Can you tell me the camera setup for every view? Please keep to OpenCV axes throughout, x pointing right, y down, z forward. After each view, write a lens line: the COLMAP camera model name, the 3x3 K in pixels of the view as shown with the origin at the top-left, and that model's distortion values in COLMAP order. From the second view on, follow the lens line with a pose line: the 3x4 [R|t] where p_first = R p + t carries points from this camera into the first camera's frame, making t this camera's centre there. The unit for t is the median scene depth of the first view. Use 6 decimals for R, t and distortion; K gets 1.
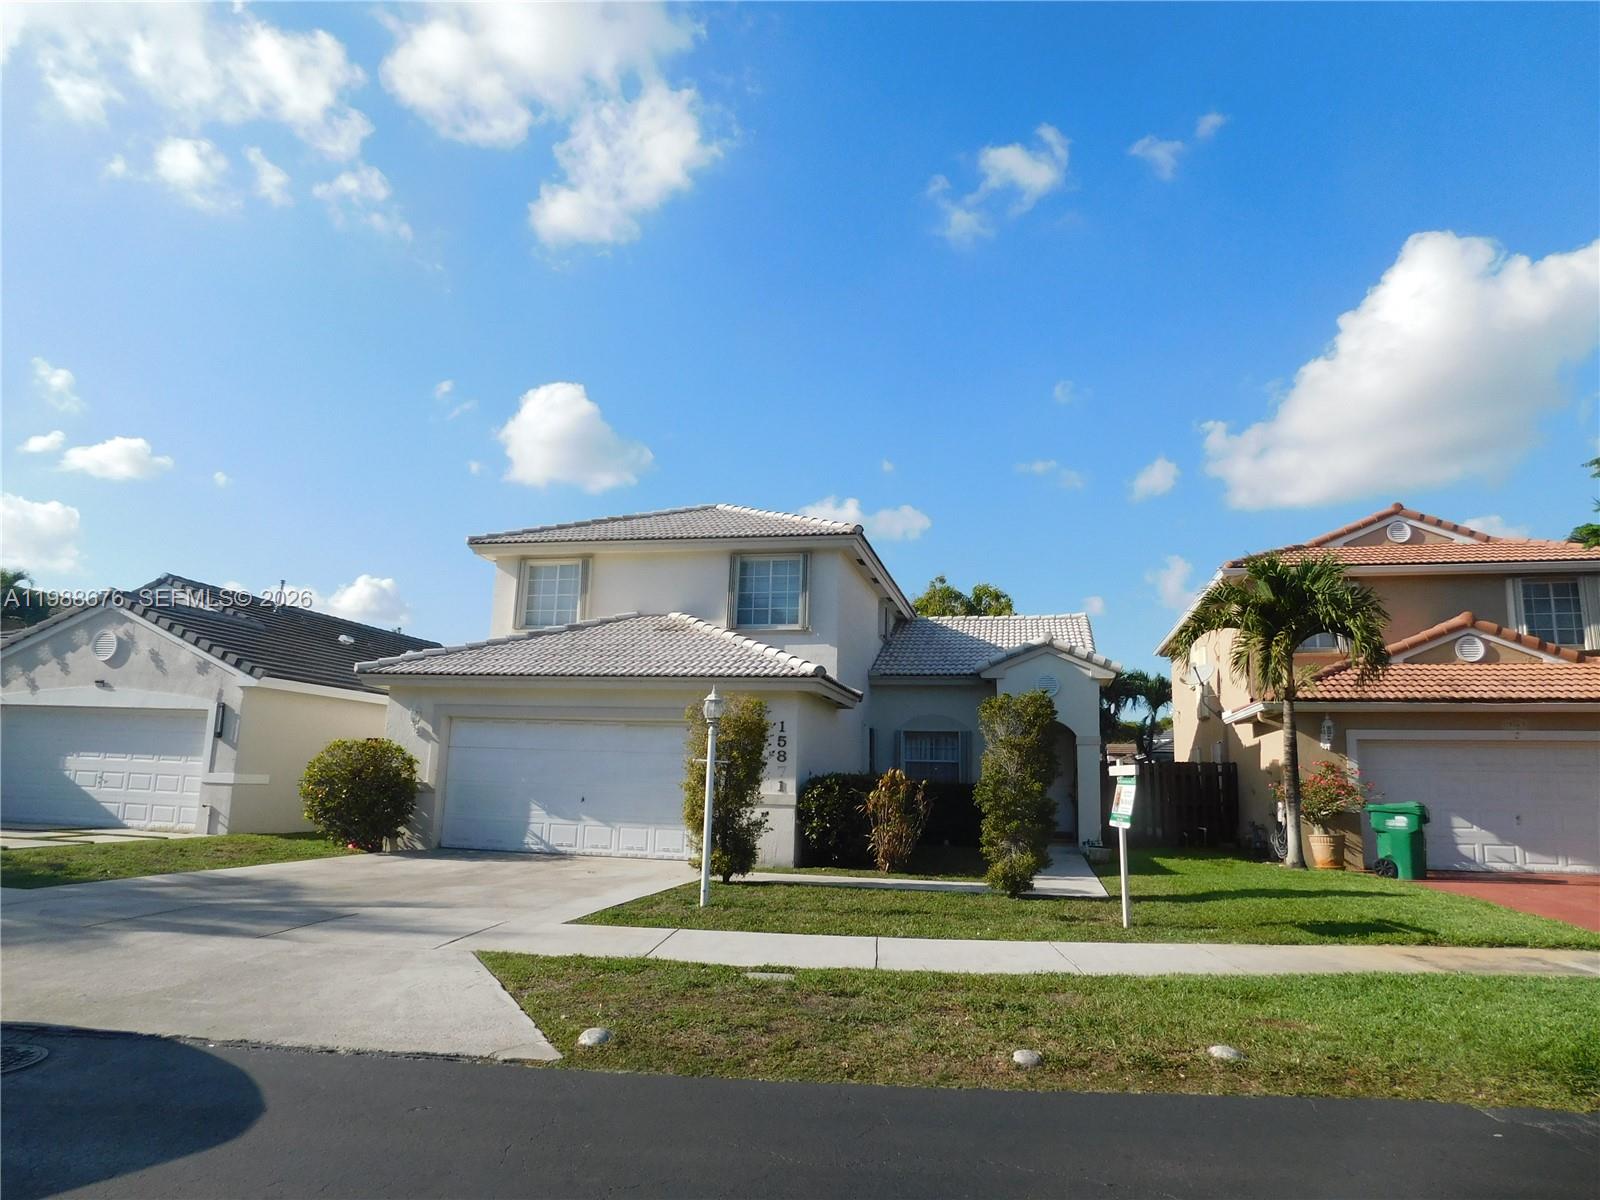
lens RADIAL K [[1113.6, 0, 800.0], [0, 1113.6, 600.0], [0, 0, 1]] dist [-0.038306, -0.002899]
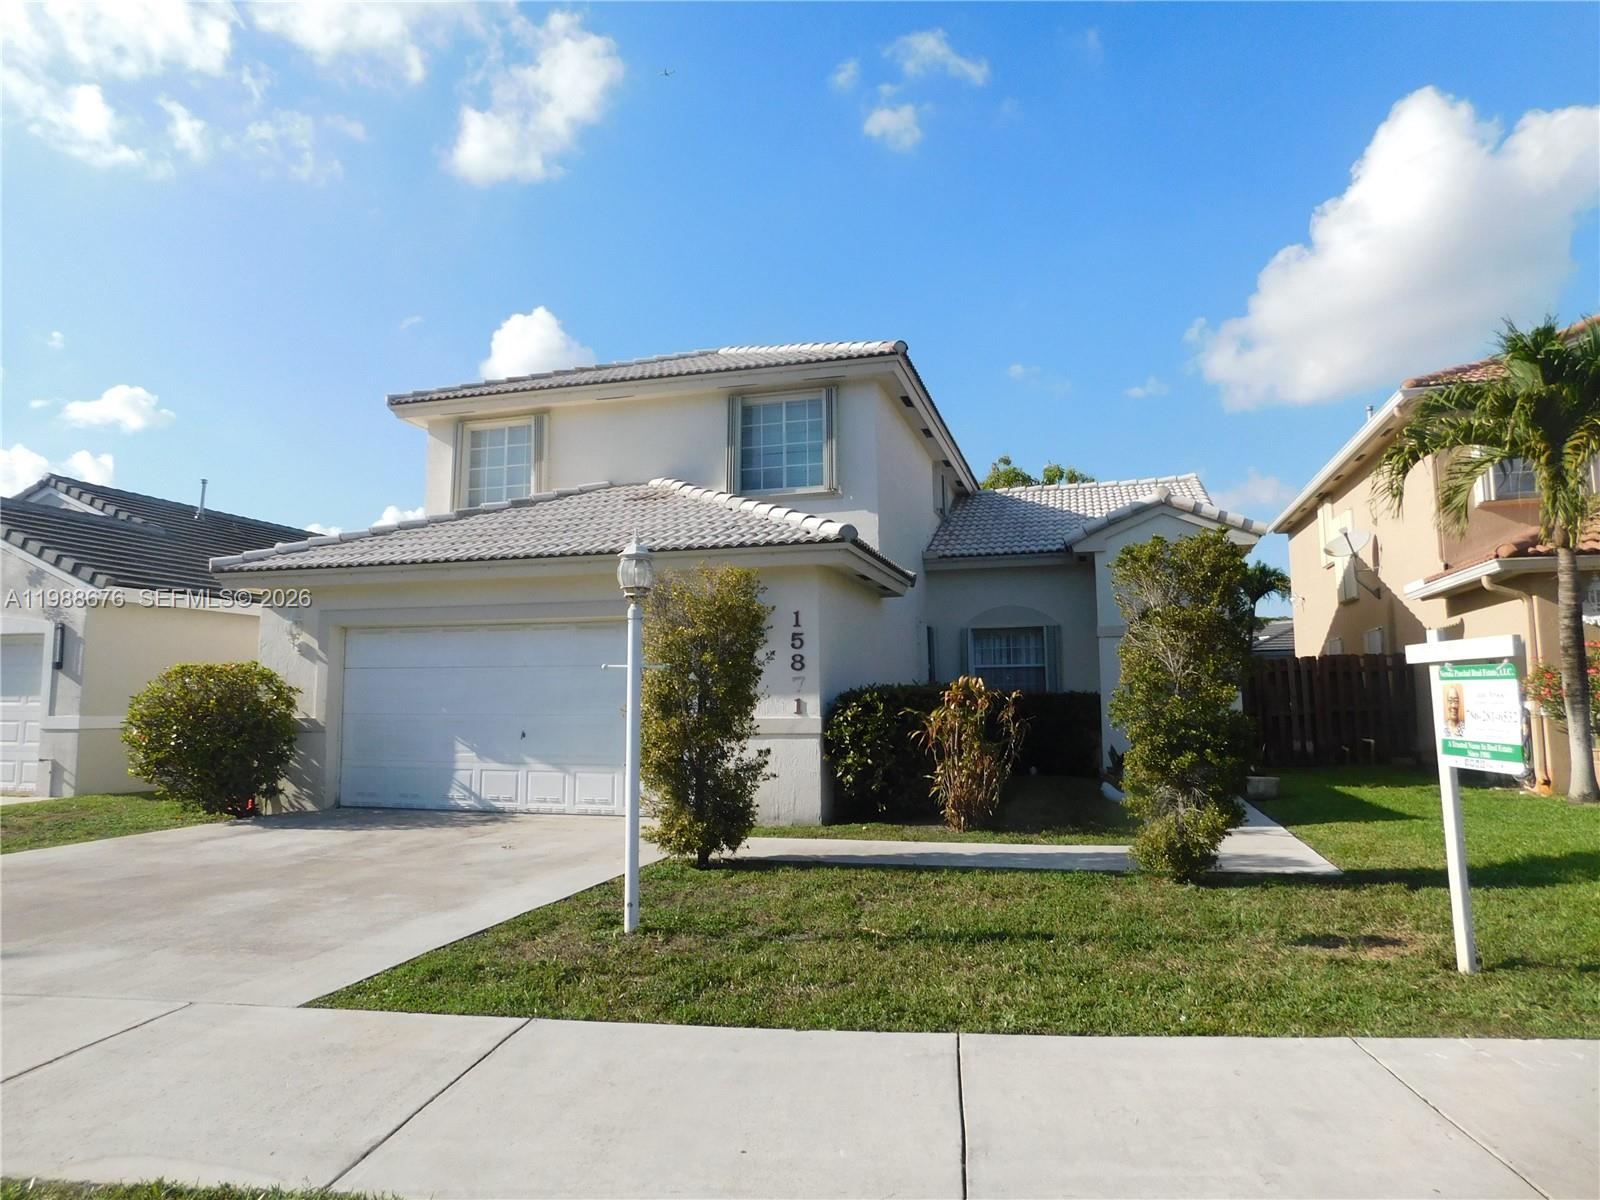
lens RADIAL K [[1061.0, 0, 800.0], [0, 1061.0, 600.0], [0, 0, 1]] dist [-0.040109, 0.002154]
pose [[0.997536, -0.041593, -0.056490, 0.021618], [0.045327, 0.996755, 0.066517, 0.056116], [0.053540, -0.068913, 0.996185, 0.337987]]
